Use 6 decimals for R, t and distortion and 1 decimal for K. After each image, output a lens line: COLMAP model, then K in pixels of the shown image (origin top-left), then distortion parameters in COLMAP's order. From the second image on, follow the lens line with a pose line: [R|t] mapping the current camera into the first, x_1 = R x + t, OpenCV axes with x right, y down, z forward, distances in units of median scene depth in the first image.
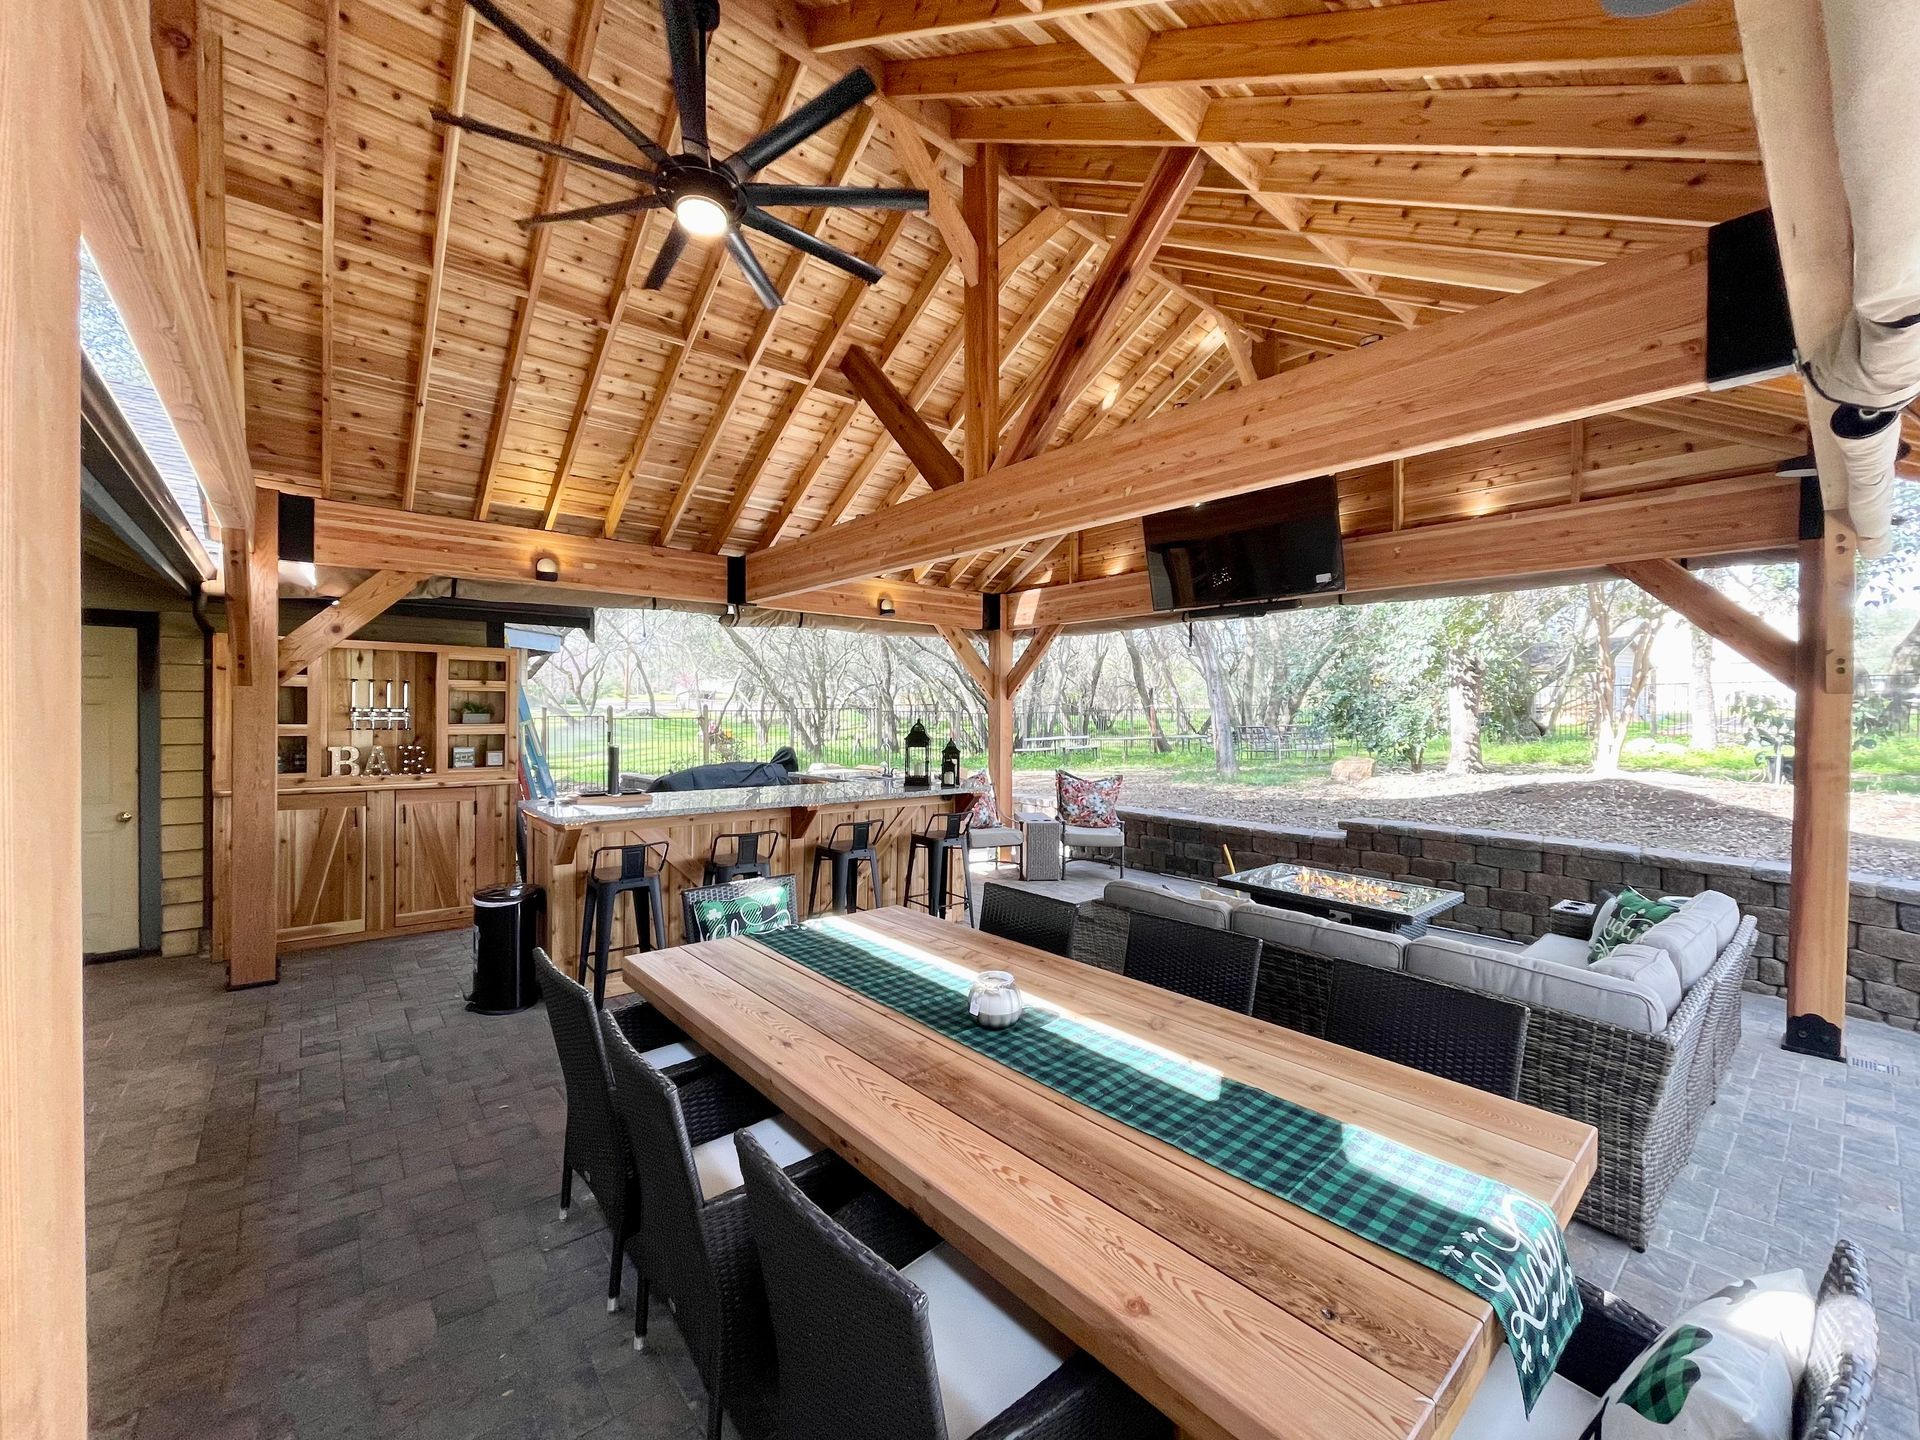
lens RADIAL K [[780.9, 0, 960.0], [0, 780.9, 720.0], [0, 0, 1]] dist [0.002352, 0.000050]
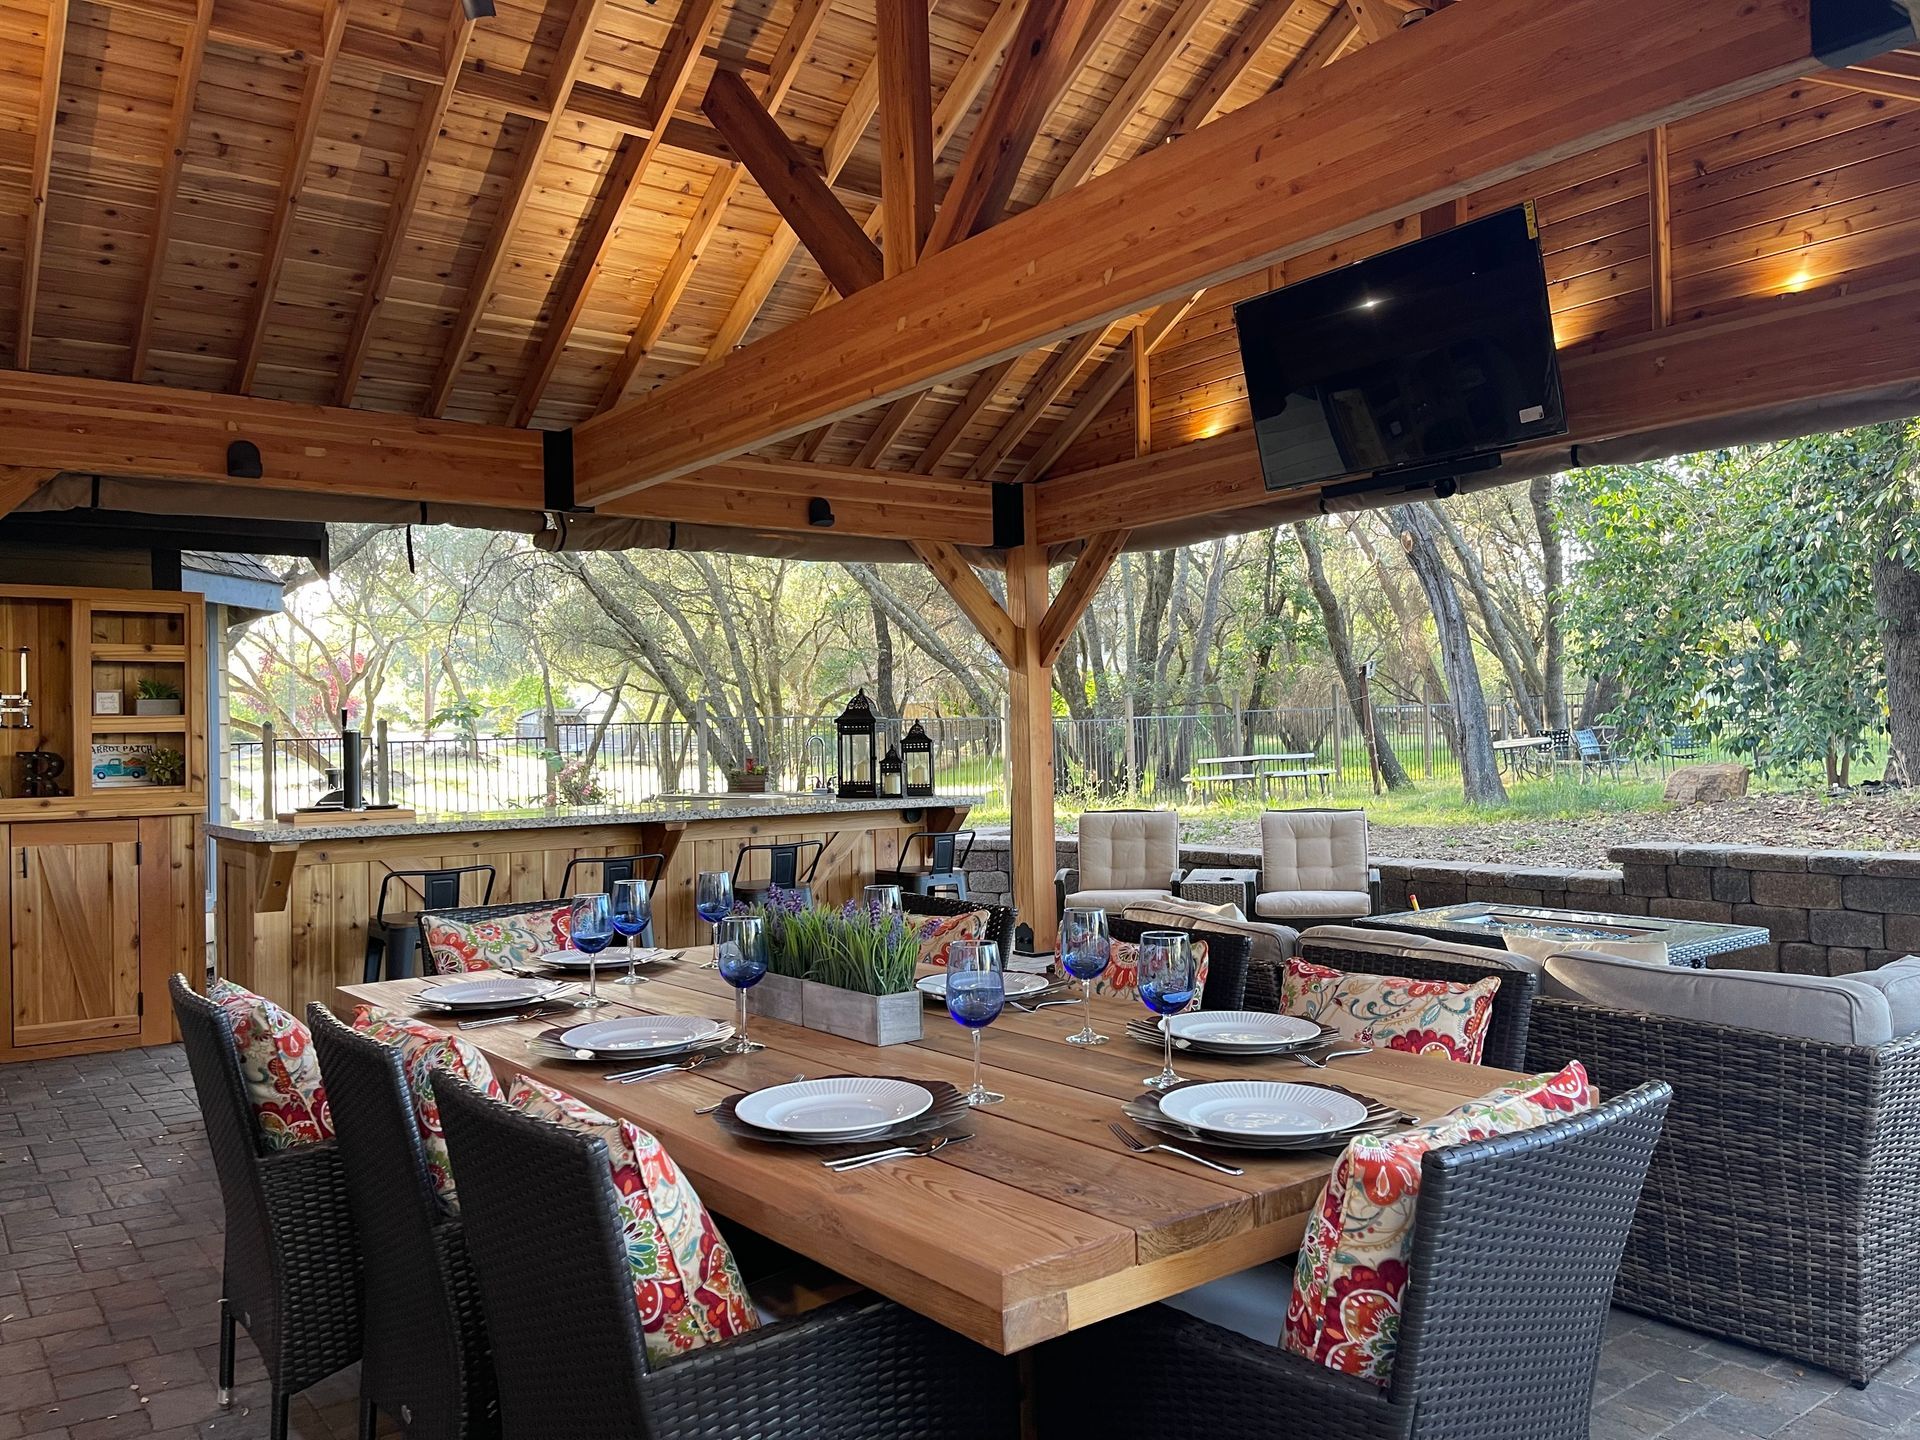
lens RADIAL K [[1462.8, 0, 960.0], [0, 1462.8, 720.0], [0, 0, 1]] dist [0.064851, -0.054665]
pose [[0.997717, -0.031419, -0.059782, 0.099315], [0.029894, 0.999209, -0.026235, 0.062578], [0.060559, 0.024388, 0.997867, -0.128180]]
